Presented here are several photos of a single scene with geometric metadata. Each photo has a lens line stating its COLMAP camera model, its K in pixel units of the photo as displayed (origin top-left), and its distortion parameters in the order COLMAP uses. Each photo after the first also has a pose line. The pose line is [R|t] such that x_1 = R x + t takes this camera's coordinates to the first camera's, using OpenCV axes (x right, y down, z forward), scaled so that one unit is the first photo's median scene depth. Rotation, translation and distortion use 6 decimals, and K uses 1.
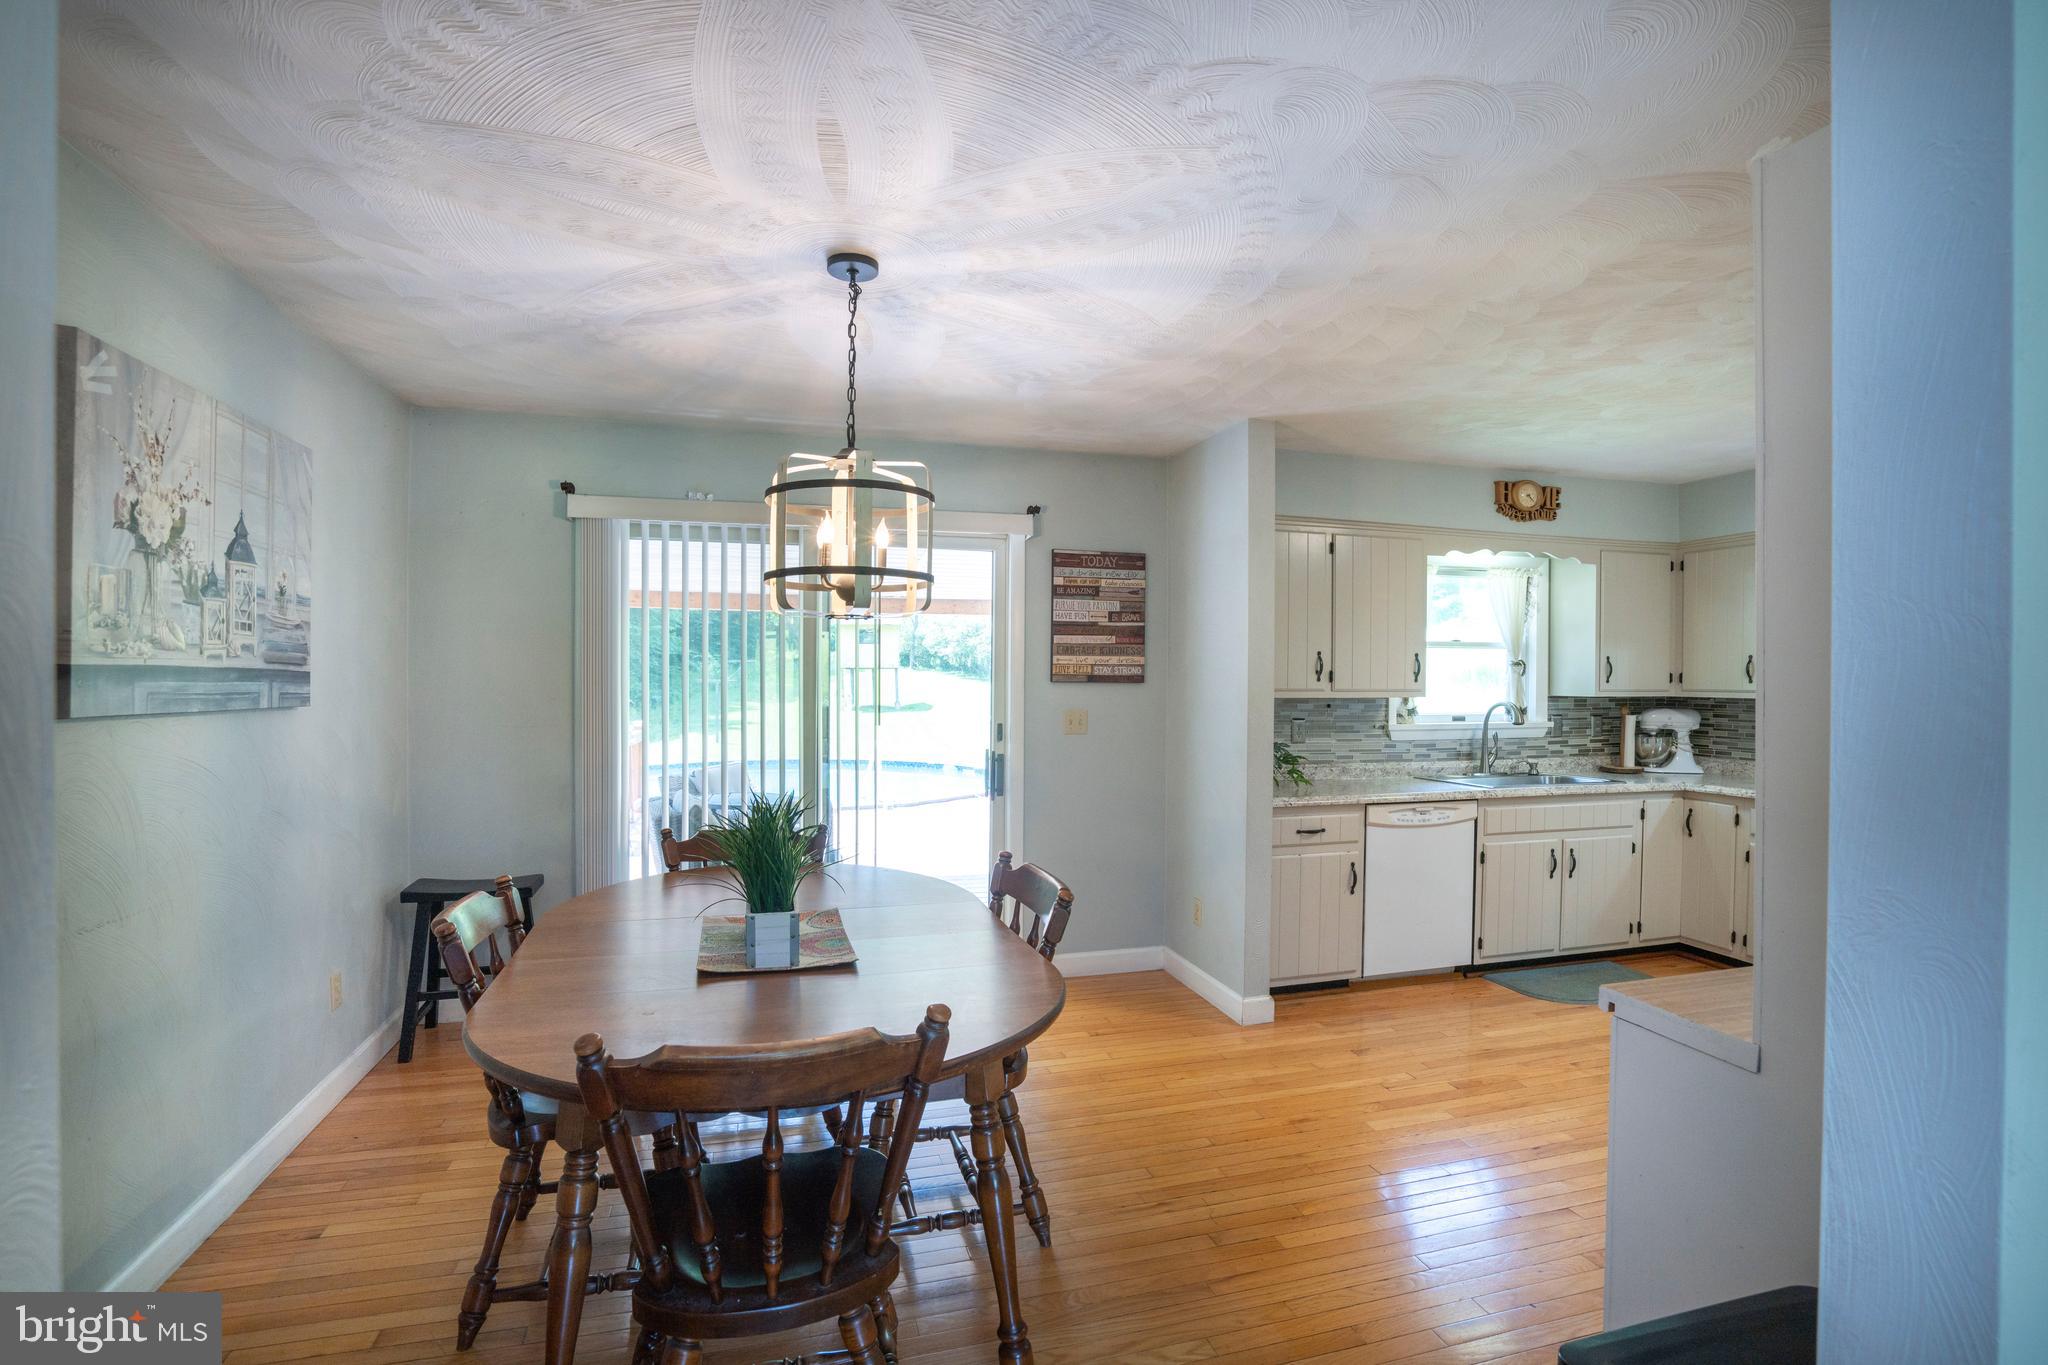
lens RADIAL K [[946.8, 0, 1019.8], [0, 946.8, 686.9], [0, 0, 1]] dist [-0.060501, 0.022699]
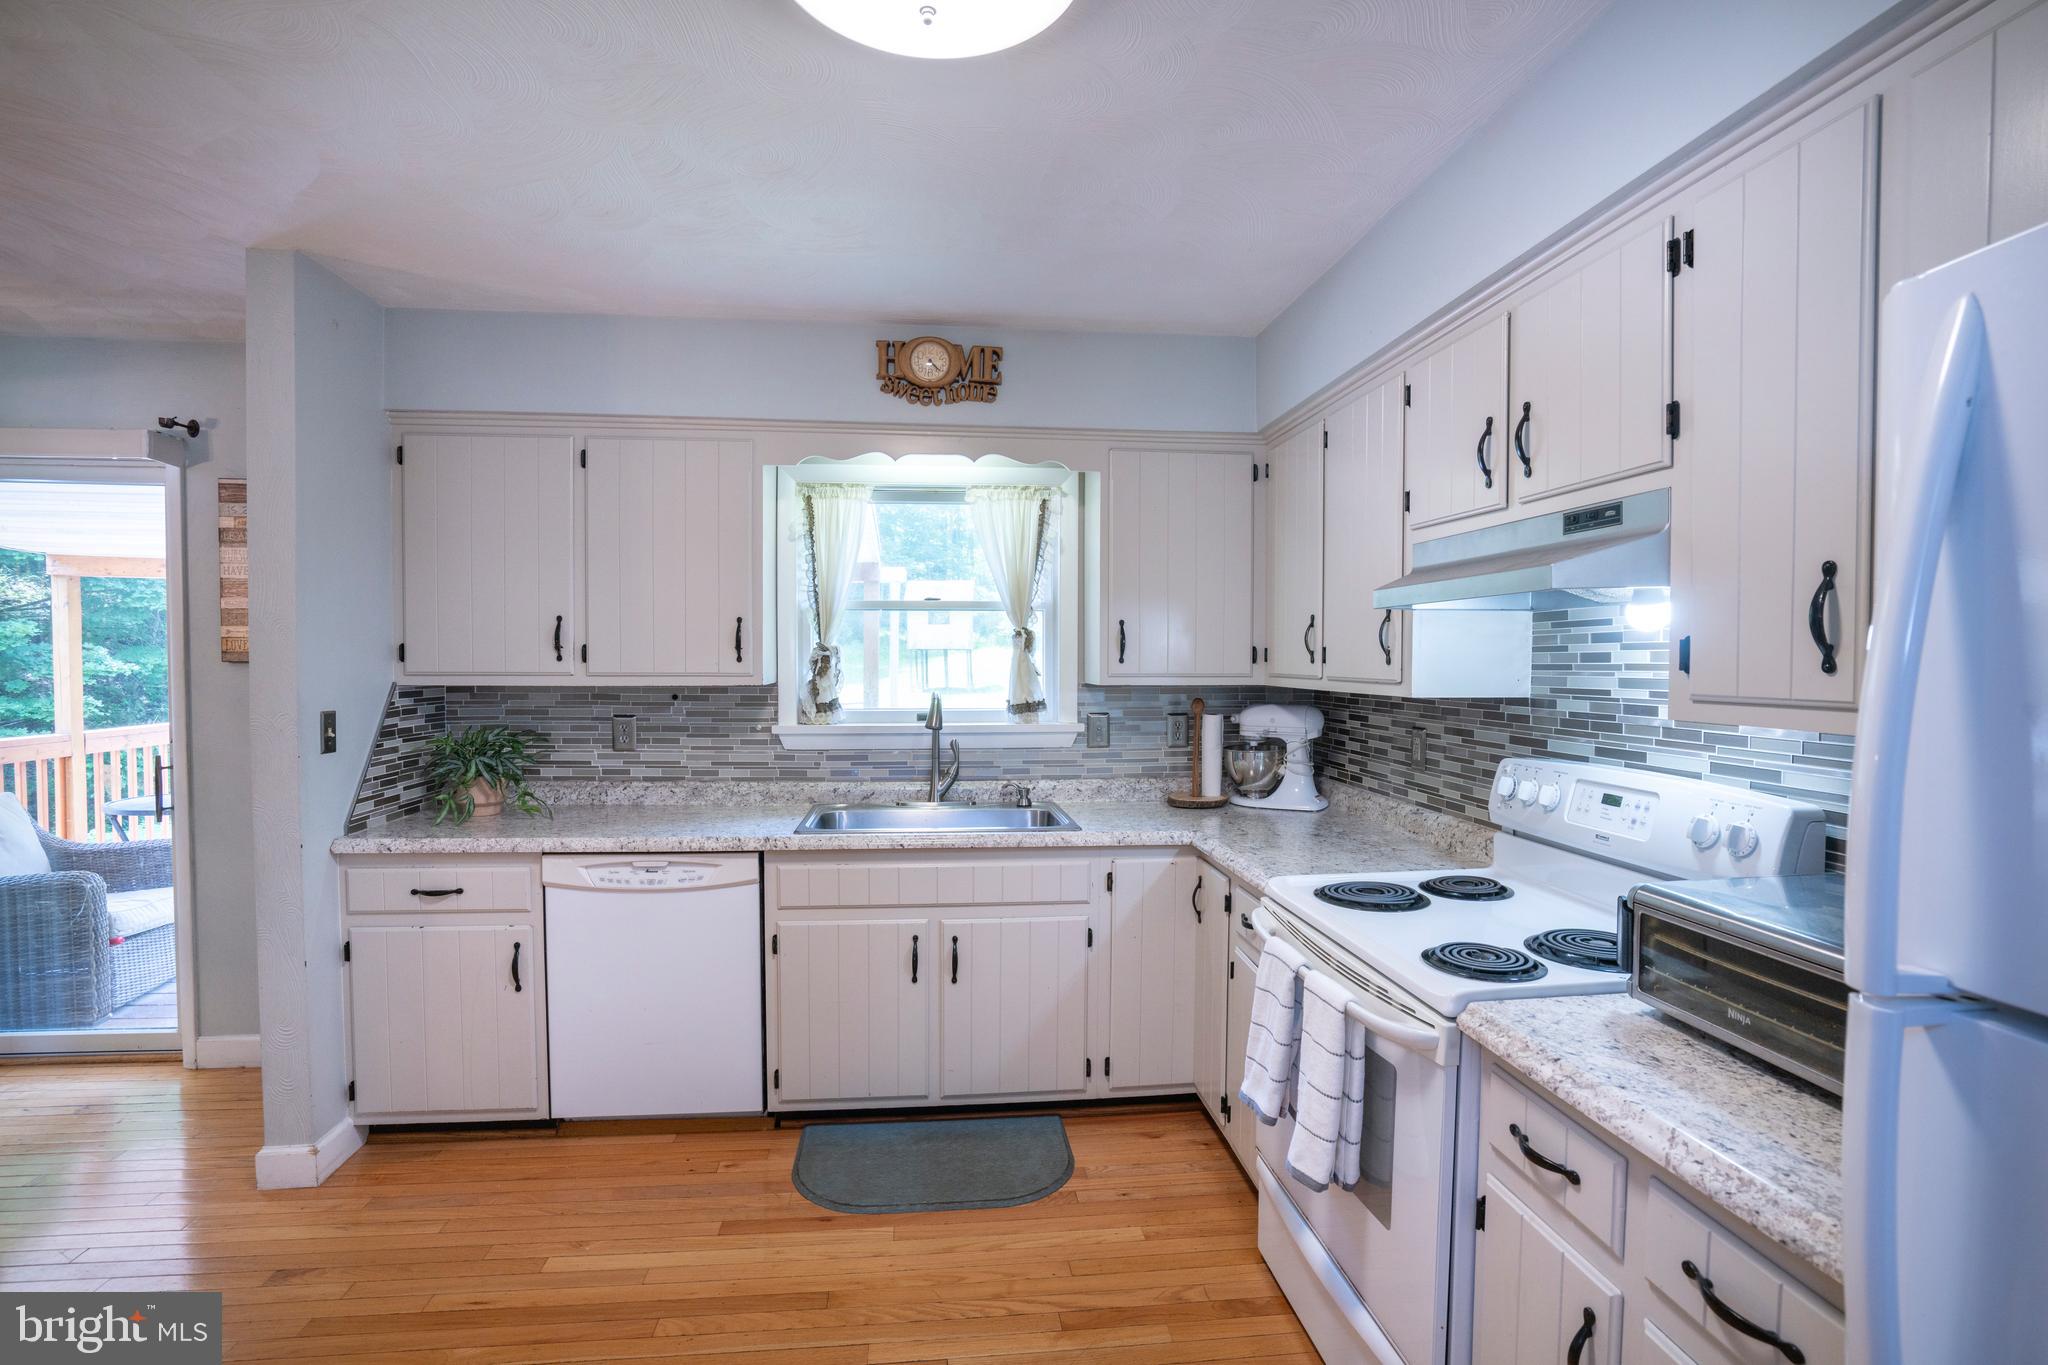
lens RADIAL K [[946.8, 0, 1018.5], [0, 946.8, 688.2], [0, 0, 1]] dist [-0.060501, 0.022699]
pose [[0.986410, 0.004491, -0.164240, 0.745113], [-0.001187, 0.999795, 0.020209, -0.000393], [0.164297, -0.019739, 0.986213, 0.404793]]
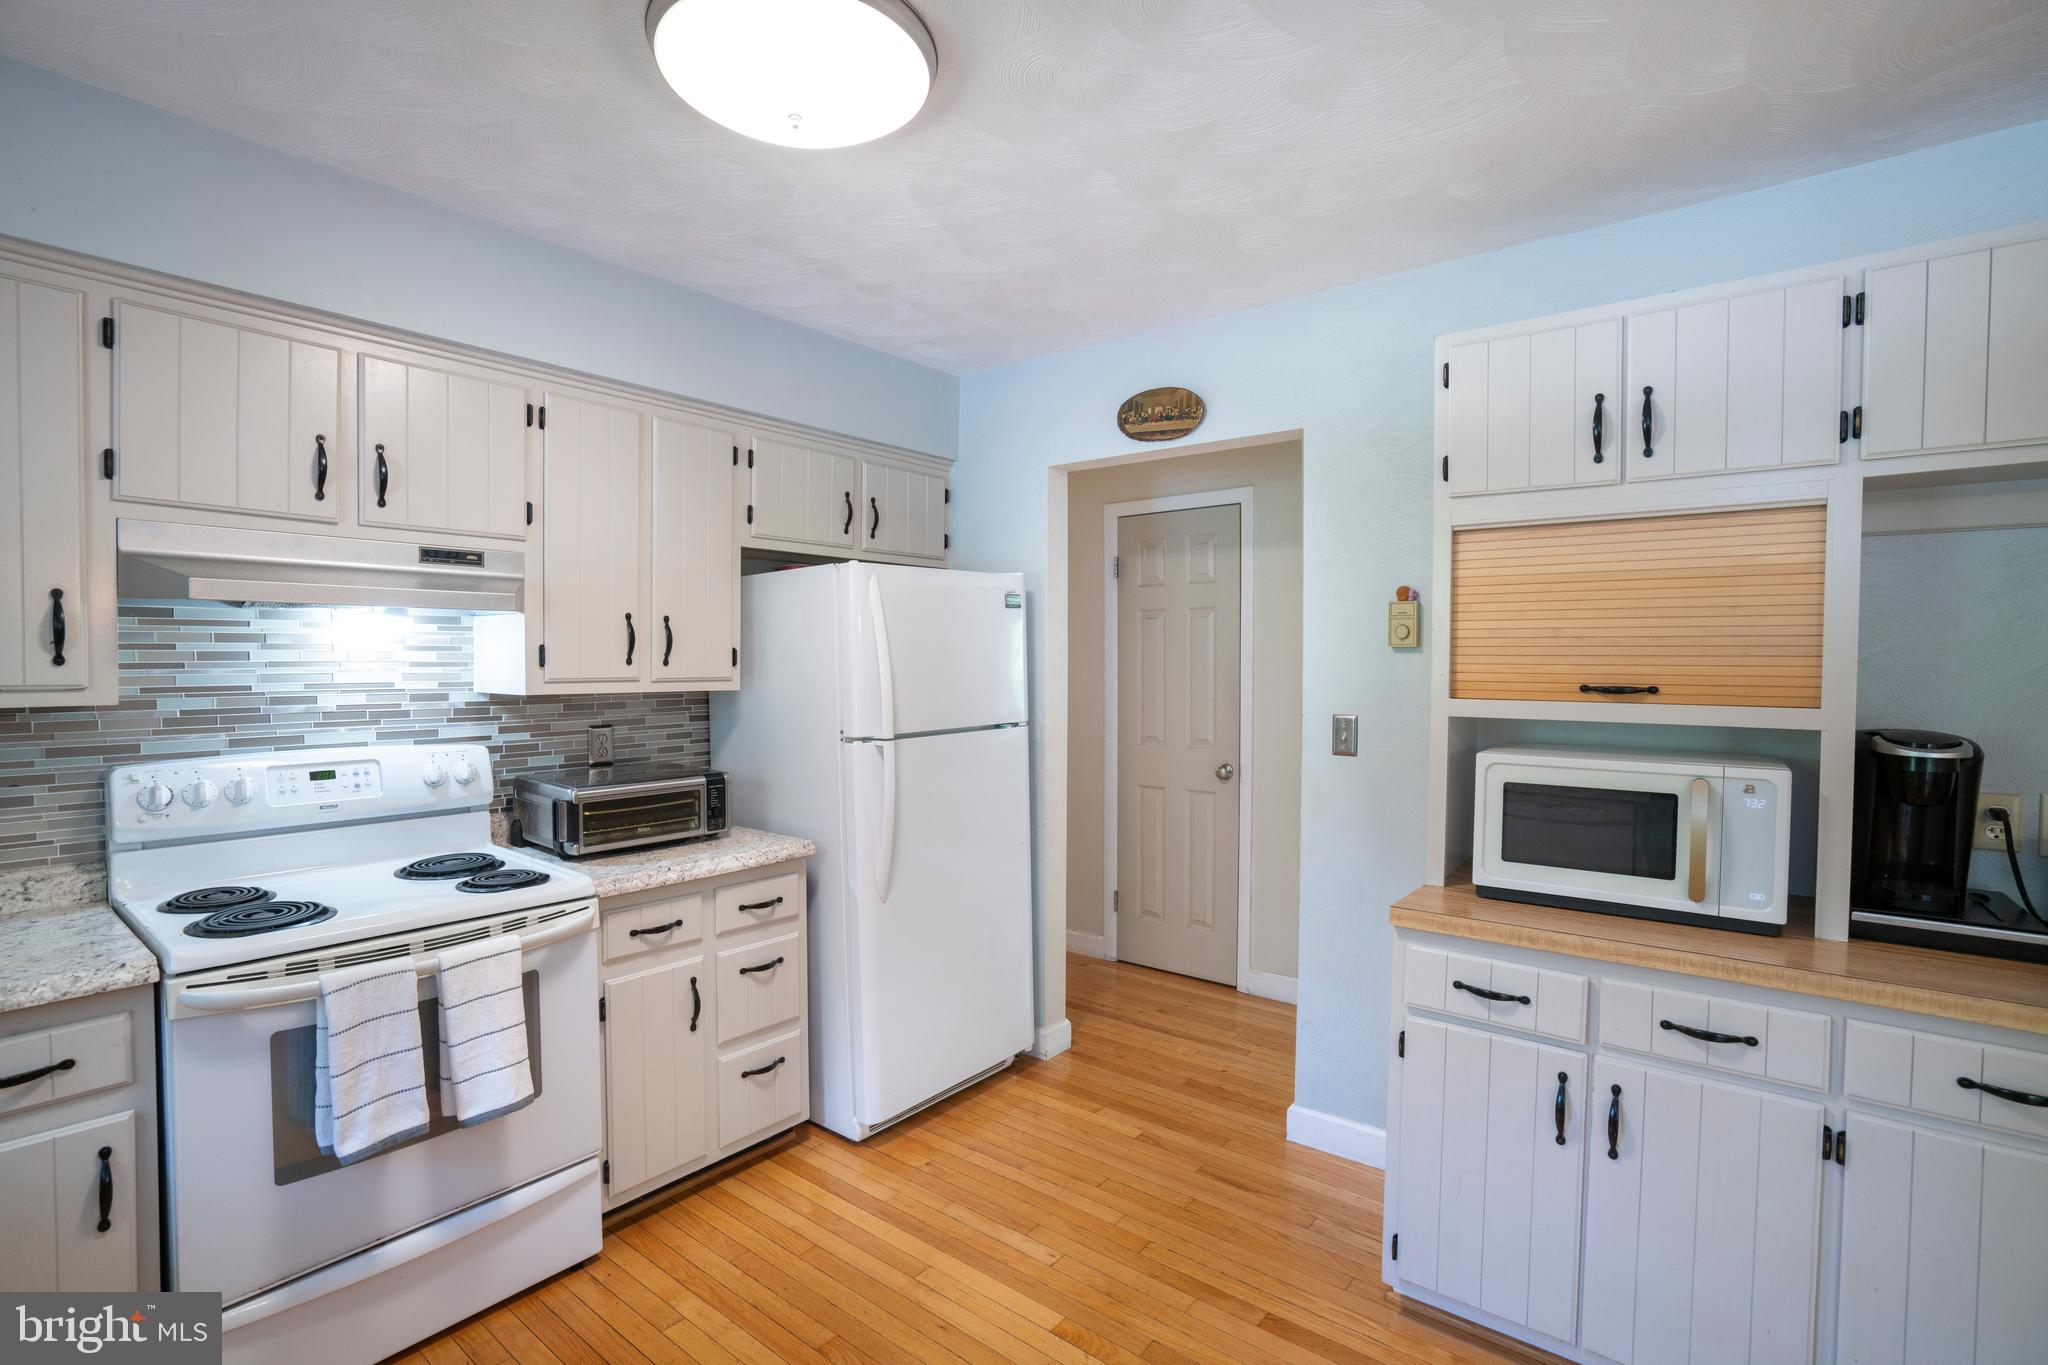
lens RADIAL K [[946.8, 0, 1023.5], [0, 946.8, 689.2], [0, 0, 1]] dist [-0.060501, 0.022699]
pose [[-0.585316, -0.030694, 0.810224, 0.314621], [0.003185, 0.999188, 0.040153, -0.007171], [-0.810799, 0.026083, -0.584743, 0.843746]]
